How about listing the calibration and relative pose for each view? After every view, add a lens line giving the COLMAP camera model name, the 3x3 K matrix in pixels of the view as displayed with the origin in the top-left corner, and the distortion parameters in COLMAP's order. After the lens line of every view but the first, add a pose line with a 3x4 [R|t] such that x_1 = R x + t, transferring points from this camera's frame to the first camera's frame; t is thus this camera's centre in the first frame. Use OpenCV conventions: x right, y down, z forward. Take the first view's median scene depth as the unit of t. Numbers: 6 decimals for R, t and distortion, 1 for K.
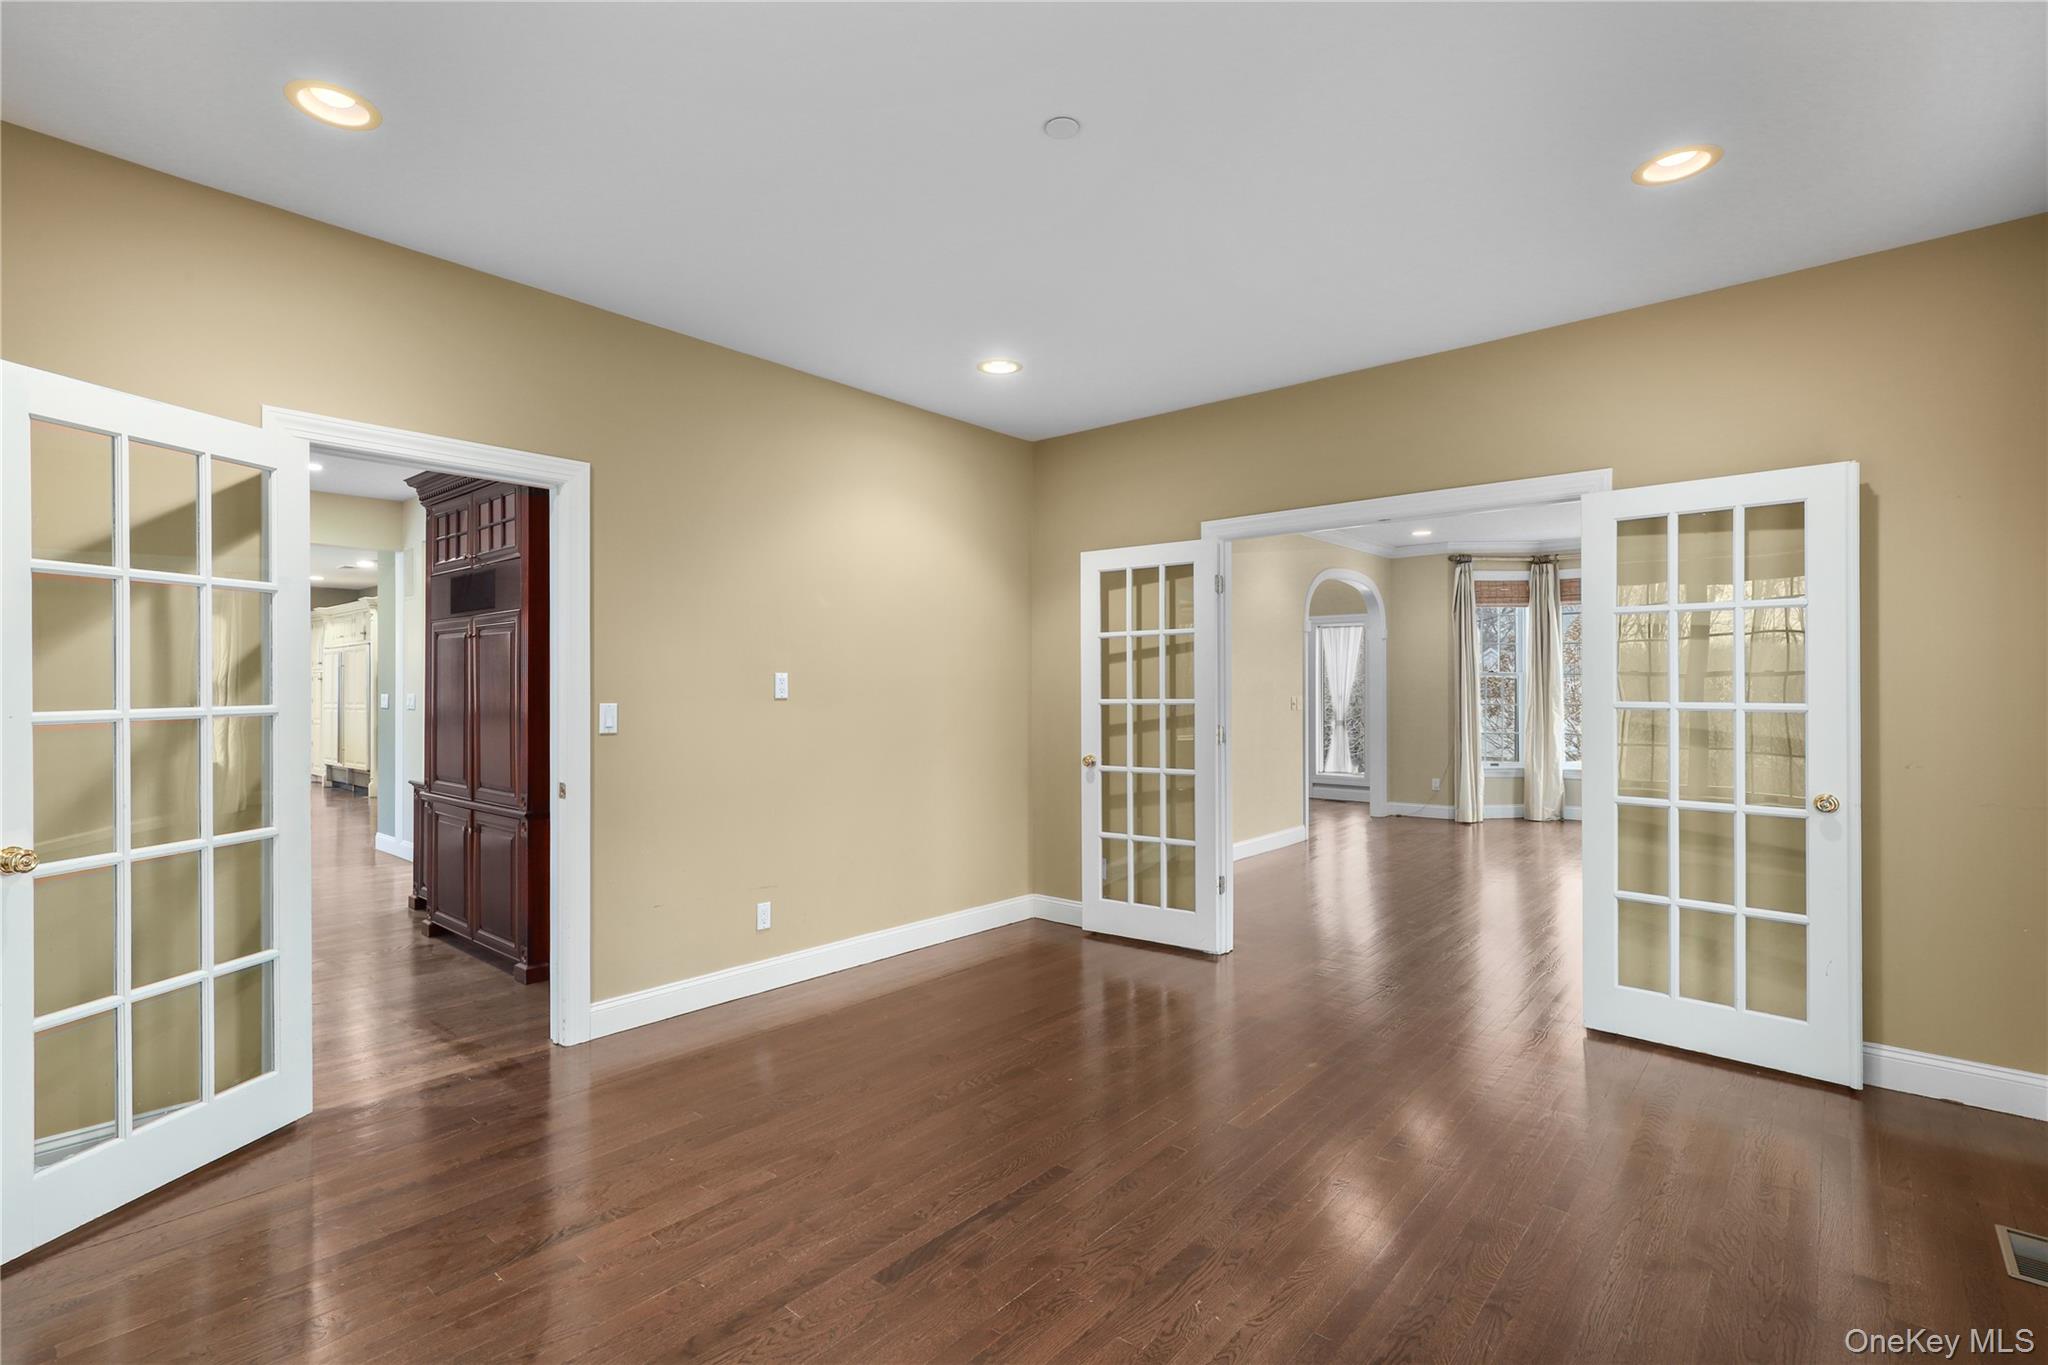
lens RADIAL K [[948.2, 0, 1023.3], [0, 948.2, 686.8], [0, 0, 1]] dist [0.000325, 0.001933]
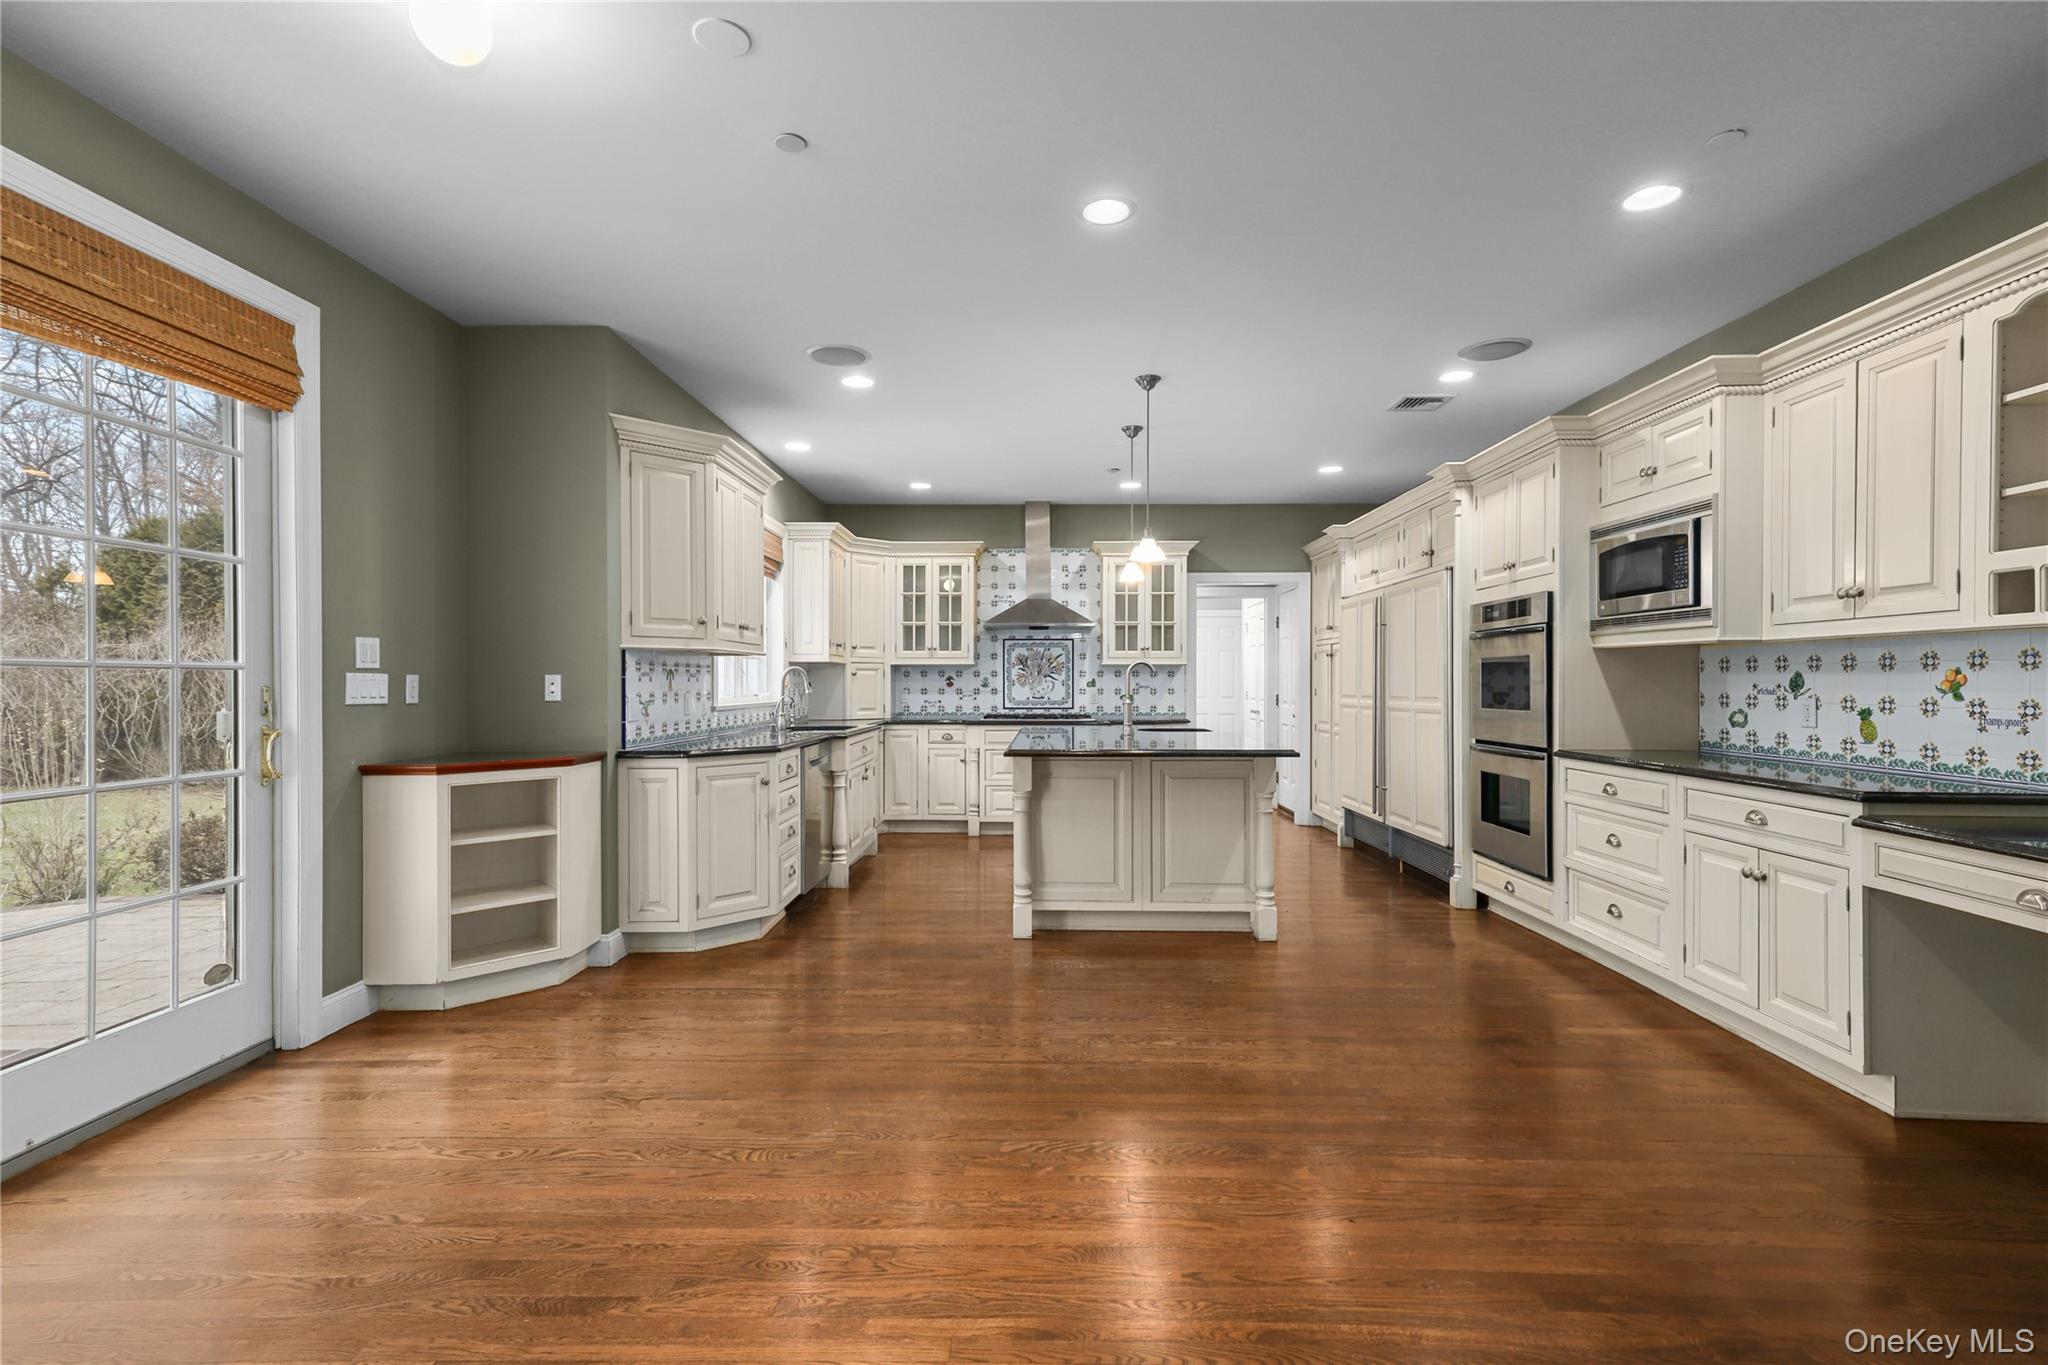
lens RADIAL K [[948.2, 0, 1030.6], [0, 948.2, 681.6], [0, 0, 1]] dist [0.000325, 0.001933]
pose [[0.644323, 0.004727, -0.764739, -0.447934], [-0.003007, 0.999989, 0.003647, 0.007647], [0.764748, -0.000050, 0.644330, 0.524698]]
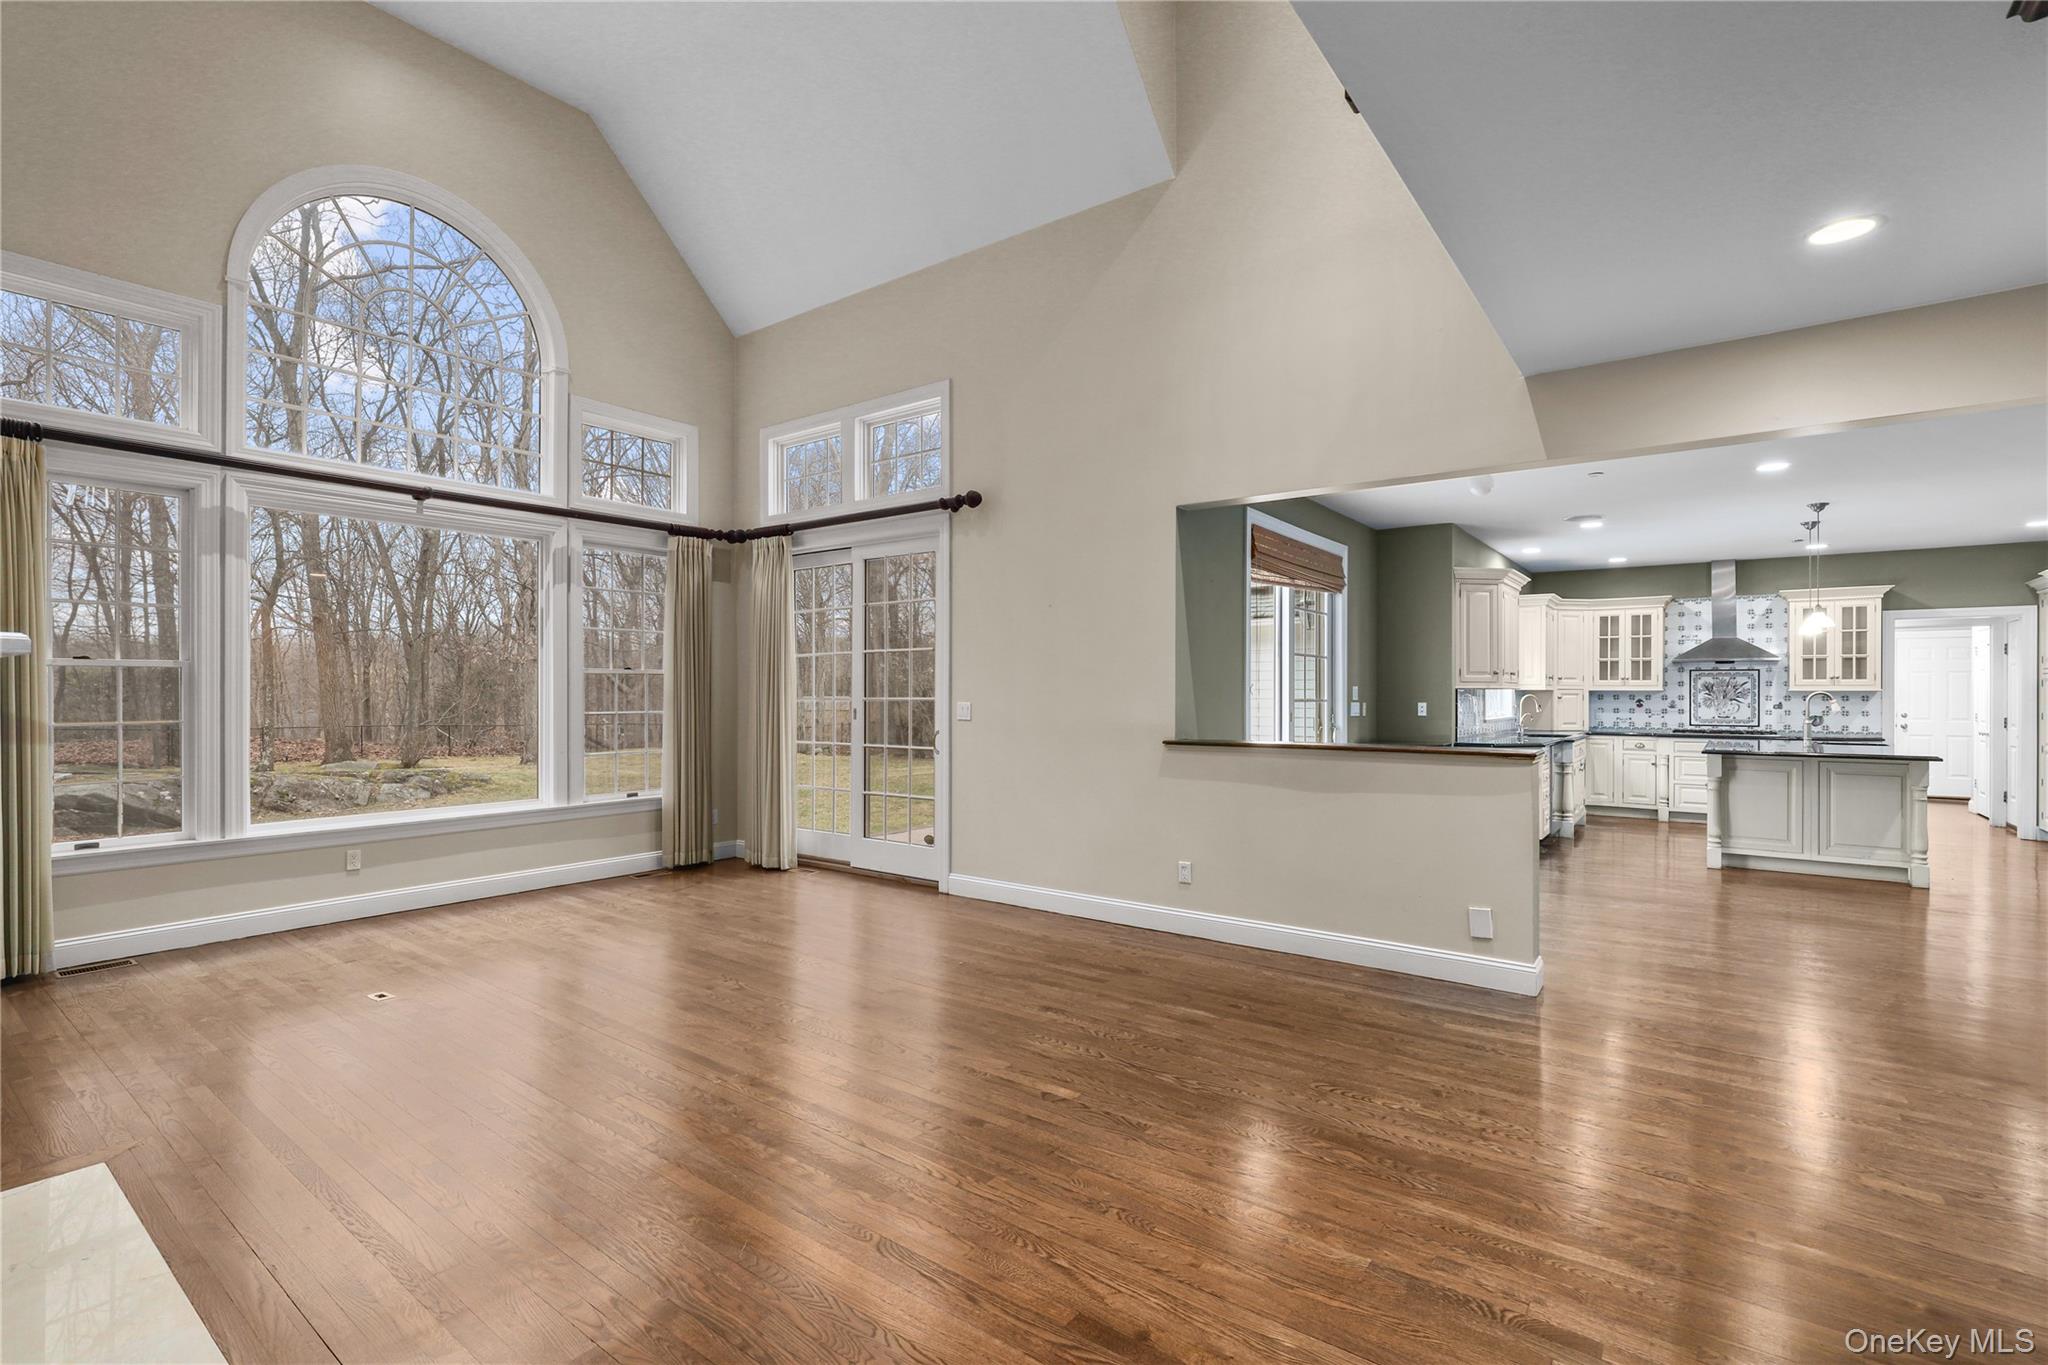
lens RADIAL K [[948.2, 0, 1034.8], [0, 948.2, 687.3], [0, 0, 1]] dist [0.000325, 0.001933]
pose [[0.084650, 0.001154, -0.996410, -0.173946], [-0.003320, 0.999994, 0.000876, -0.003412], [0.996405, 0.003234, 0.084653, 0.283682]]
